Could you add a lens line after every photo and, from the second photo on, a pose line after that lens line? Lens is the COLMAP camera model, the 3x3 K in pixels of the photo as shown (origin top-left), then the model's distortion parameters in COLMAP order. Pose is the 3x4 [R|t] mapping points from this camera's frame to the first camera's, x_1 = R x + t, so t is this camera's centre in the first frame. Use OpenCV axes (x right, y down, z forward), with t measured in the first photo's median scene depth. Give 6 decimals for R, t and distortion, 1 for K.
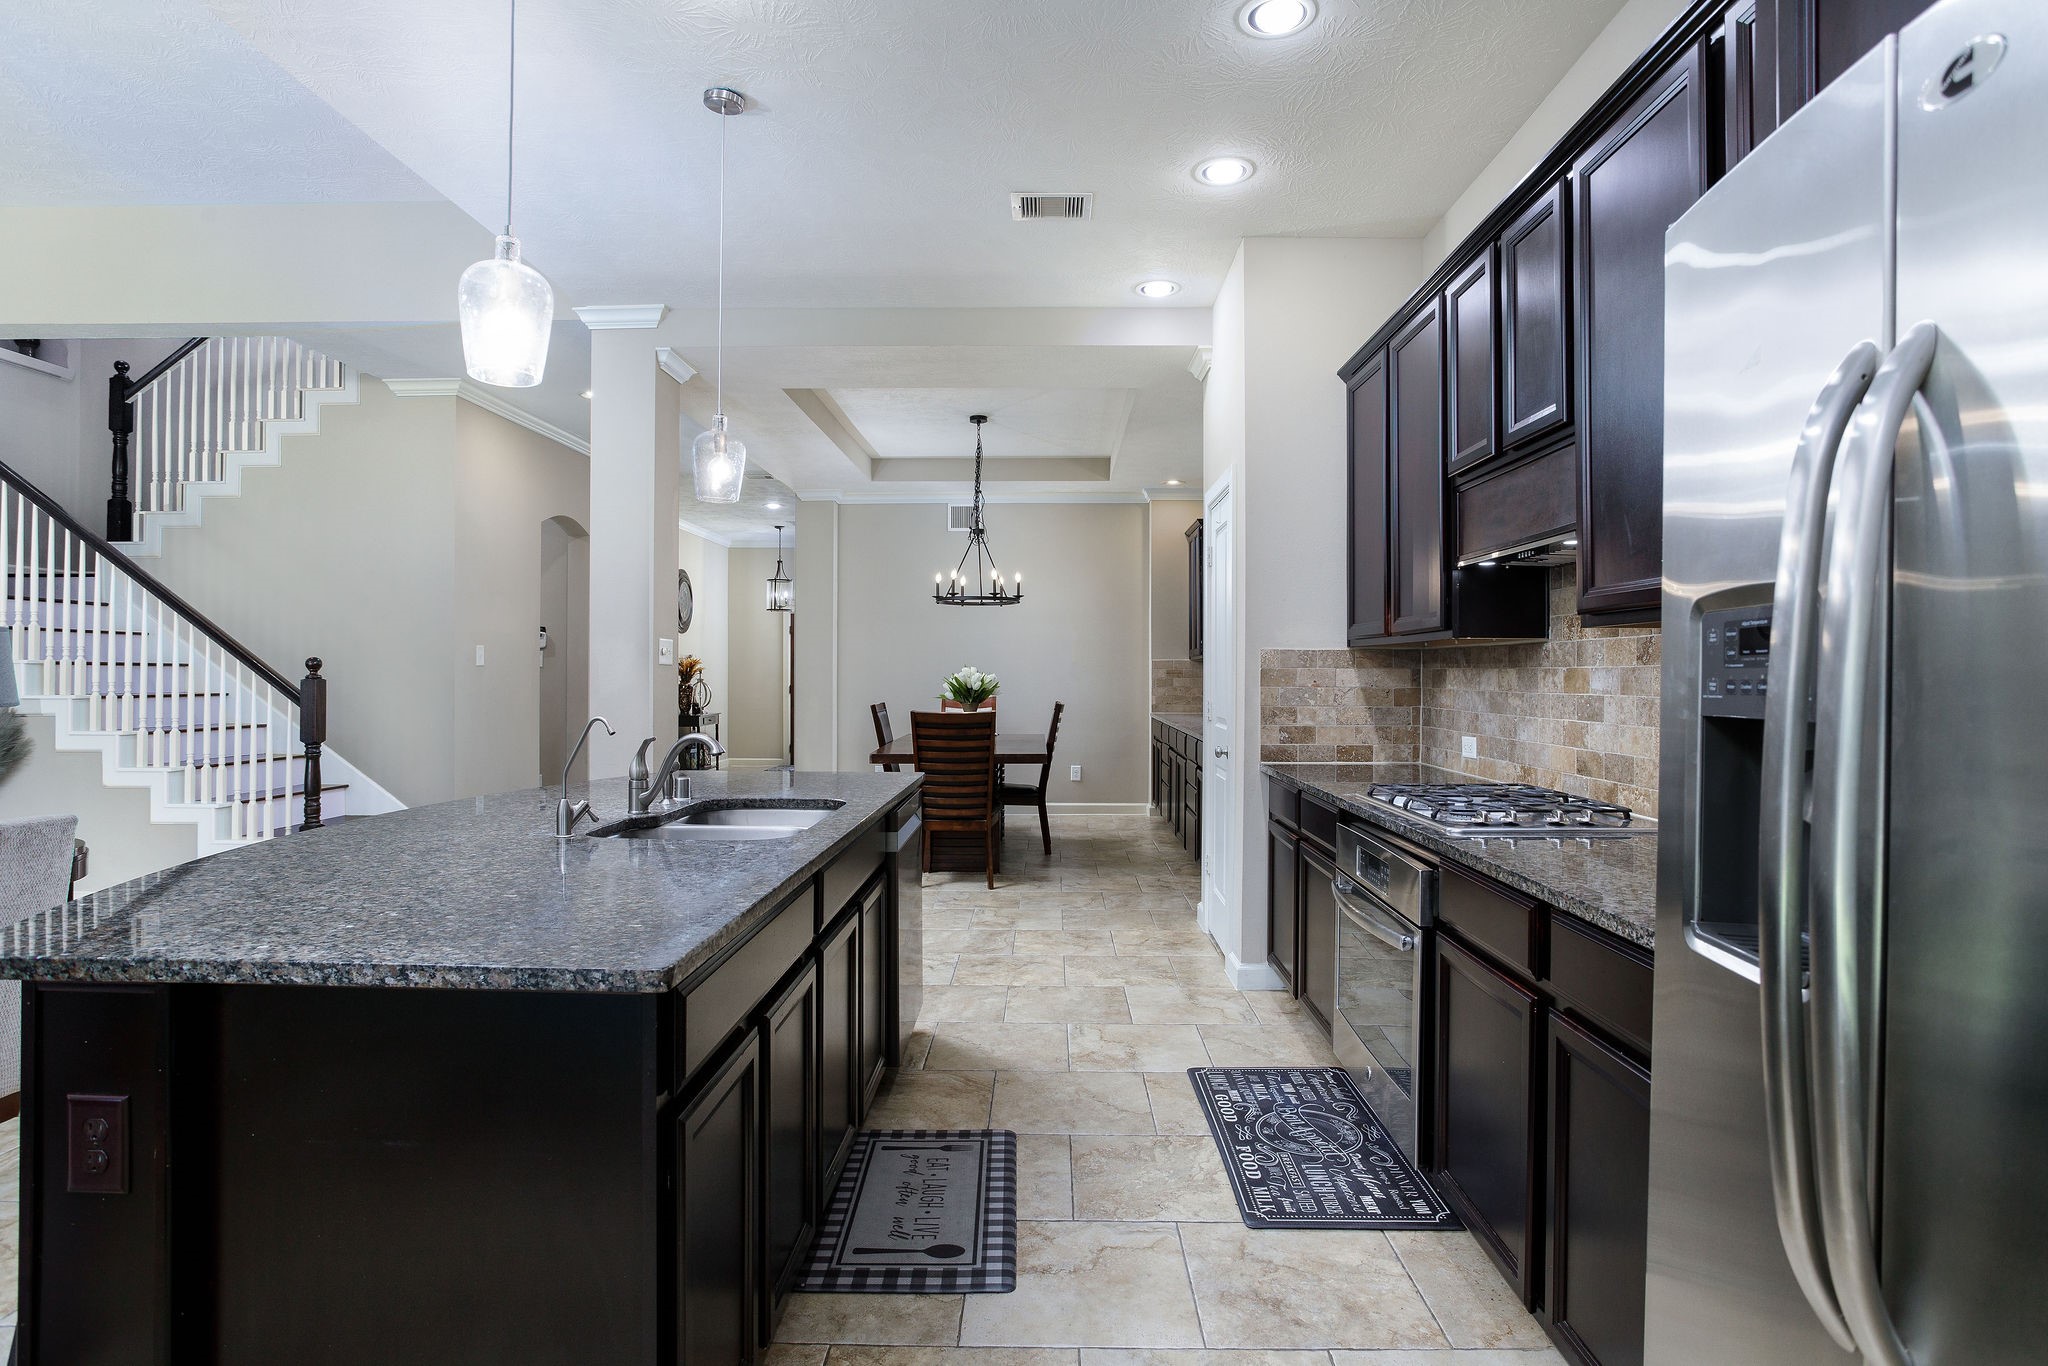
lens RADIAL K [[989.4, 0, 1024.0], [0, 989.4, 683.0], [0, 0, 1]] dist [0.001700, 0.000157]
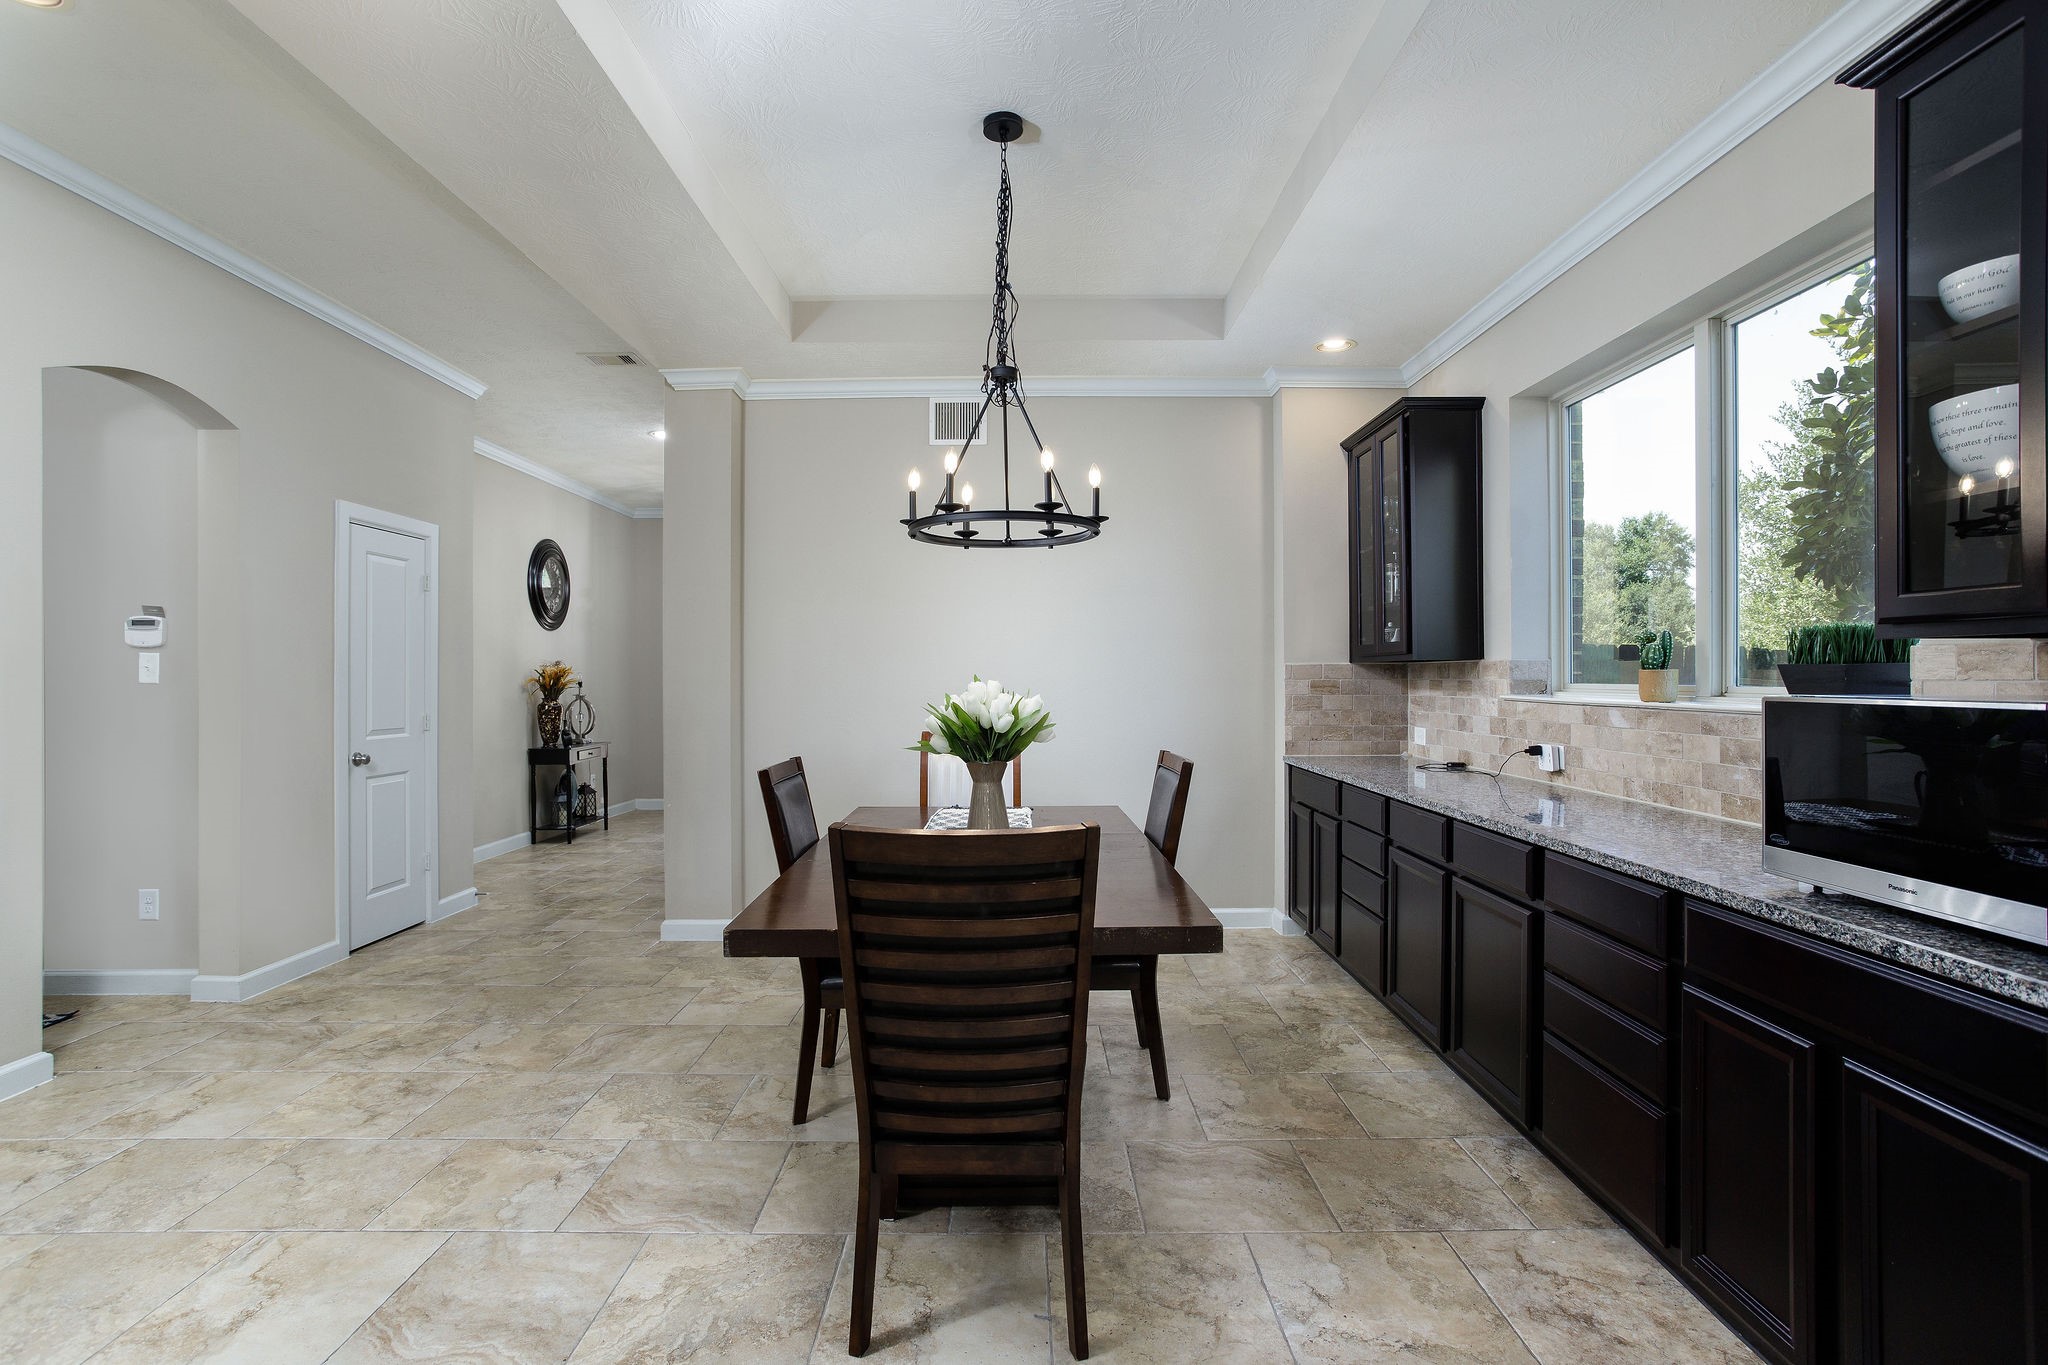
lens RADIAL K [[975.1, 0, 1024.0], [0, 975.1, 682.5], [0, 0, 1]] dist [-0.046954, 0.000167]
pose [[0.999570, -0.005987, 0.028706, -0.050450], [0.006189, 0.999957, -0.006952, -0.012149], [-0.028663, 0.007127, 0.999564, 0.564971]]
